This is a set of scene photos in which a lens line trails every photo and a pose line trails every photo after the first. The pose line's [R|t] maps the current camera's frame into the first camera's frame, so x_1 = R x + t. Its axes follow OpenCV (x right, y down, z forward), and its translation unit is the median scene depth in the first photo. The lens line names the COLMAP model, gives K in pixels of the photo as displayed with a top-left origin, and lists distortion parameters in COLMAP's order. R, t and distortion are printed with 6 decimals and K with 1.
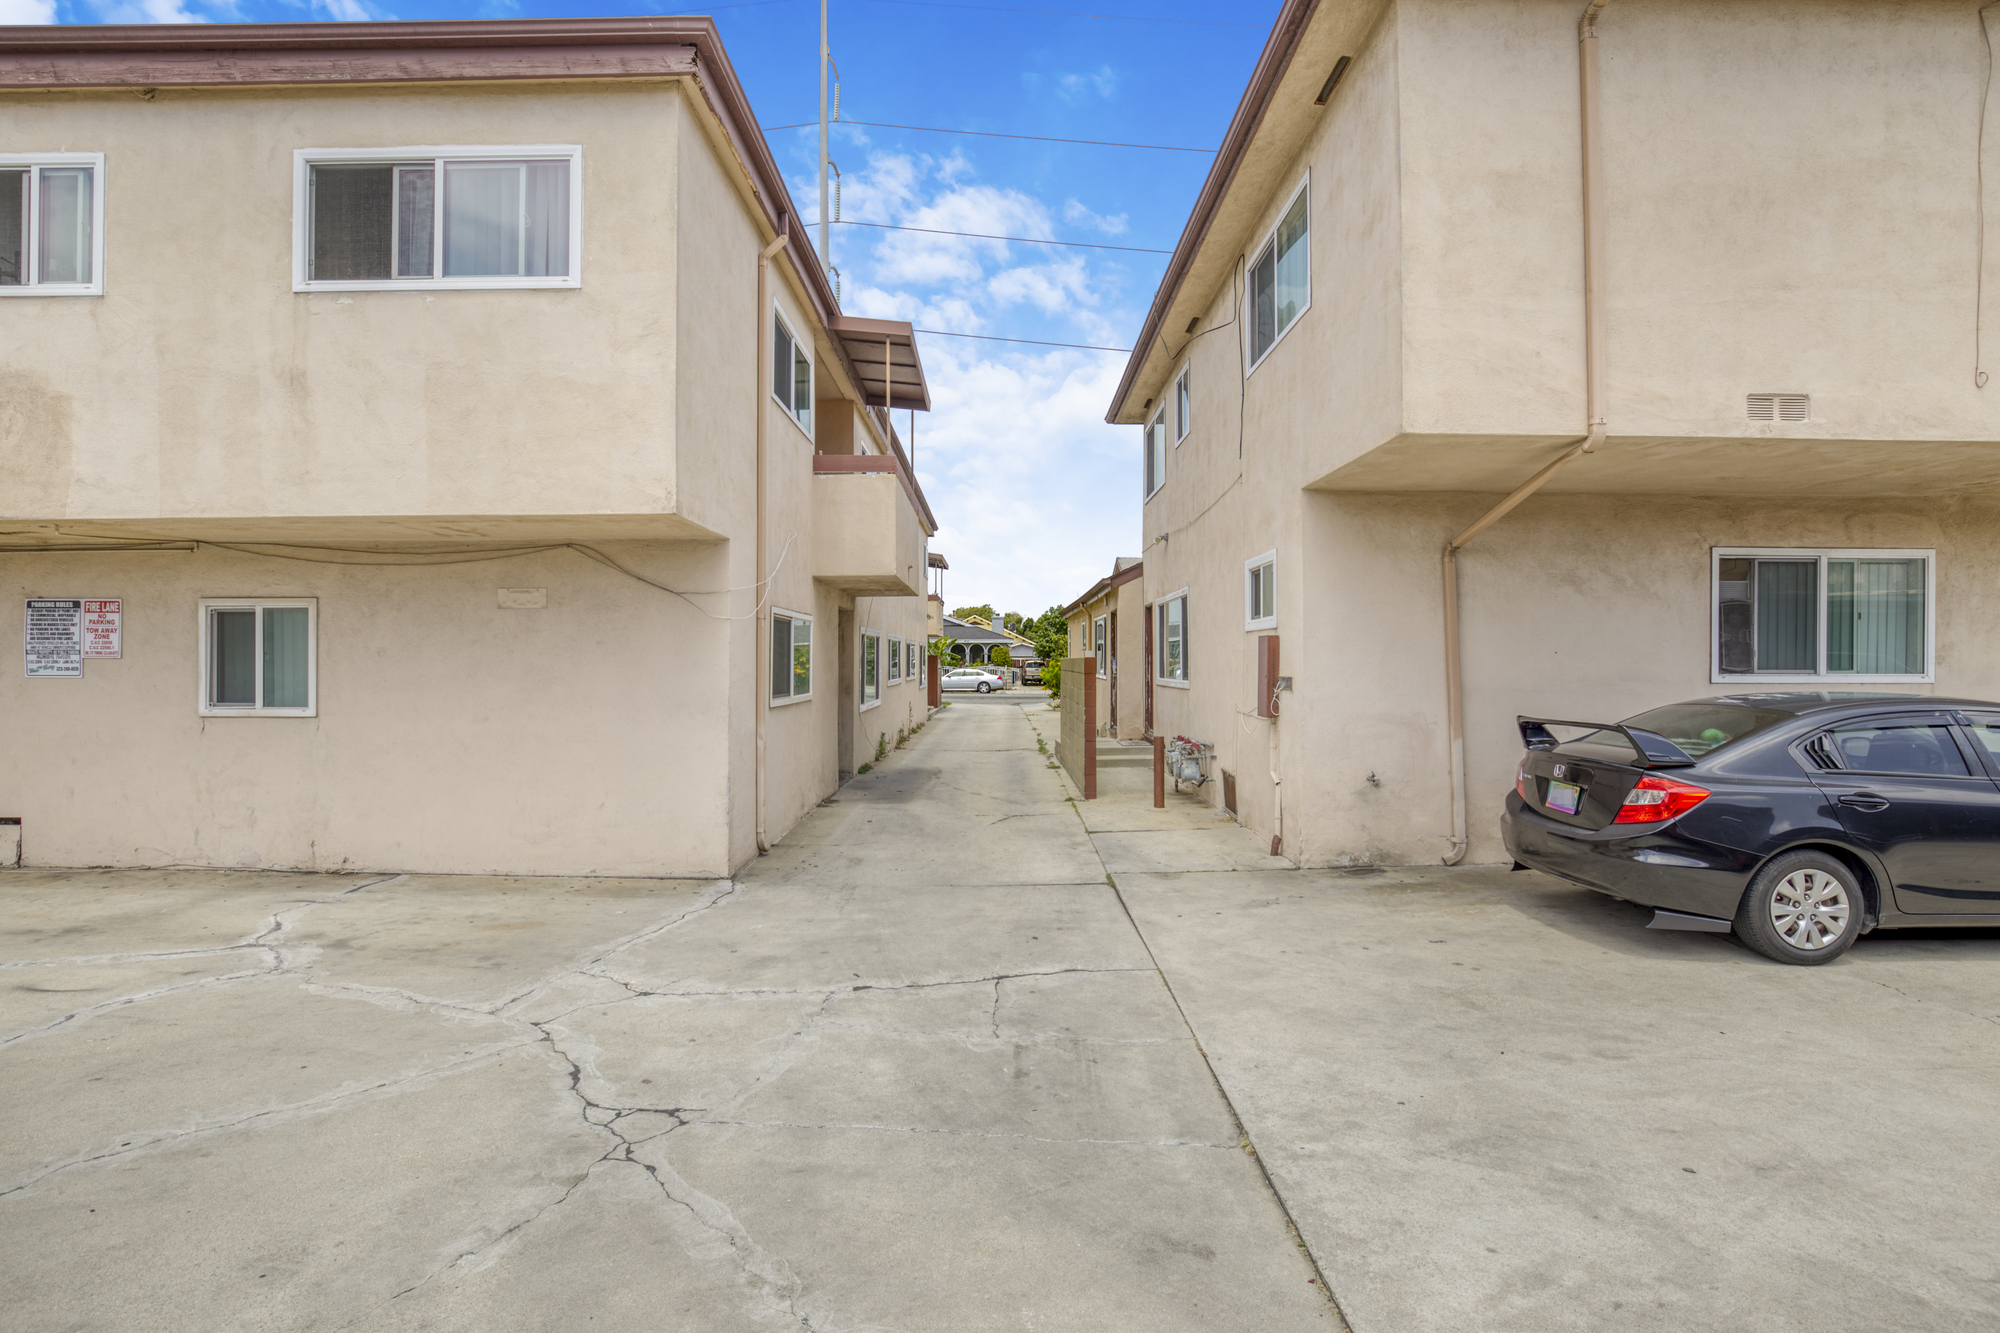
lens RADIAL K [[930.7, 0, 1000.0], [0, 930.7, 666.5], [0, 0, 1]] dist [-0.035428, 0.007452]
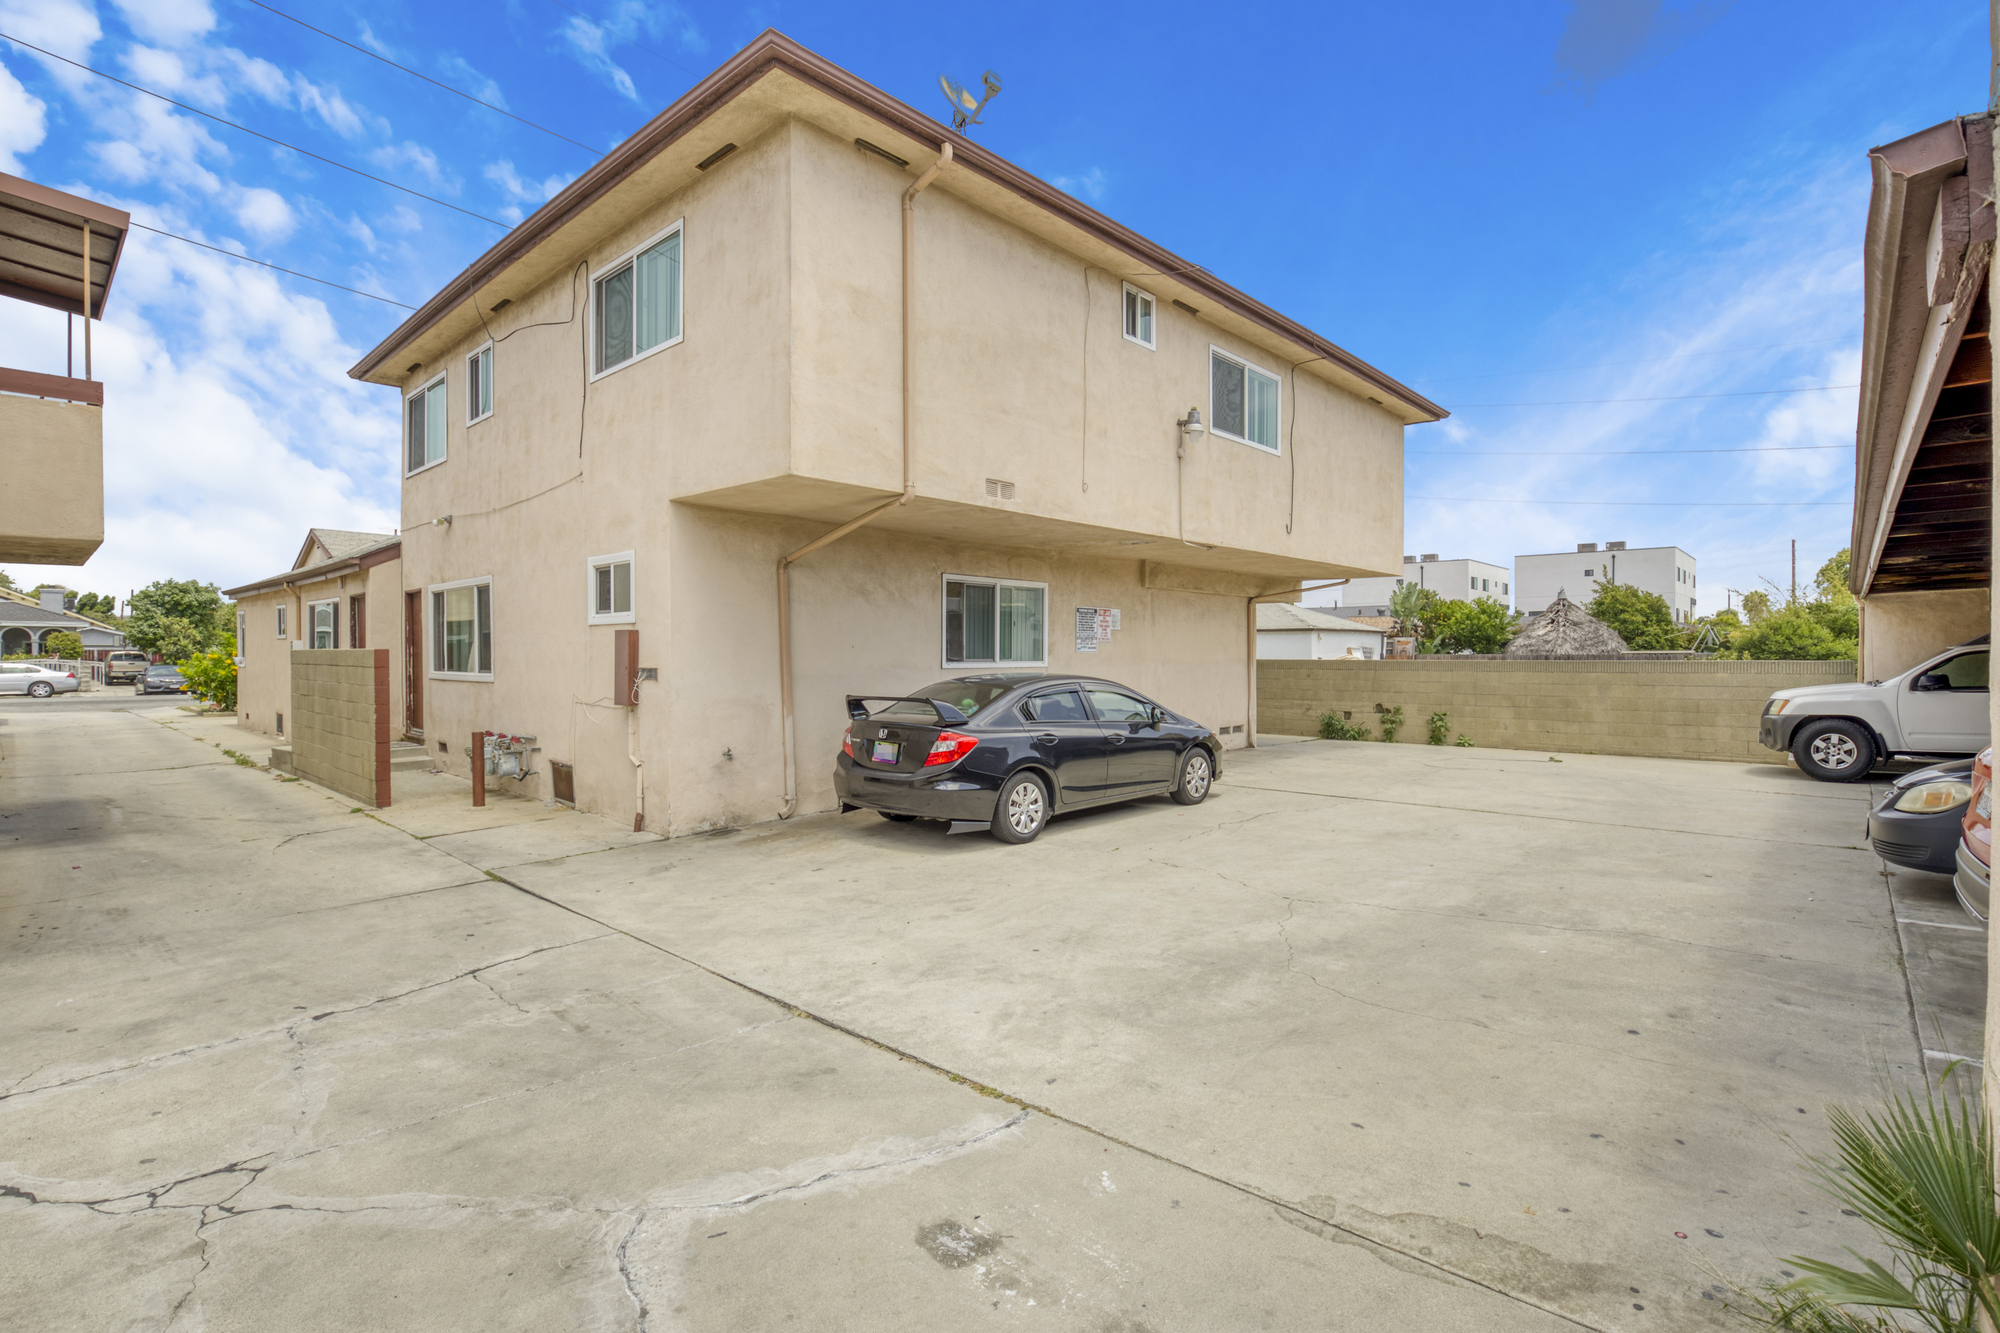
lens RADIAL K [[930.7, 0, 1000.0], [0, 930.7, 666.5], [0, 0, 1]] dist [-0.035428, 0.007452]
pose [[0.683426, -0.011268, 0.729933, -0.306920], [0.003864, 0.999923, 0.011818, -0.002764], [-0.730010, -0.005256, 0.683417, -0.082963]]
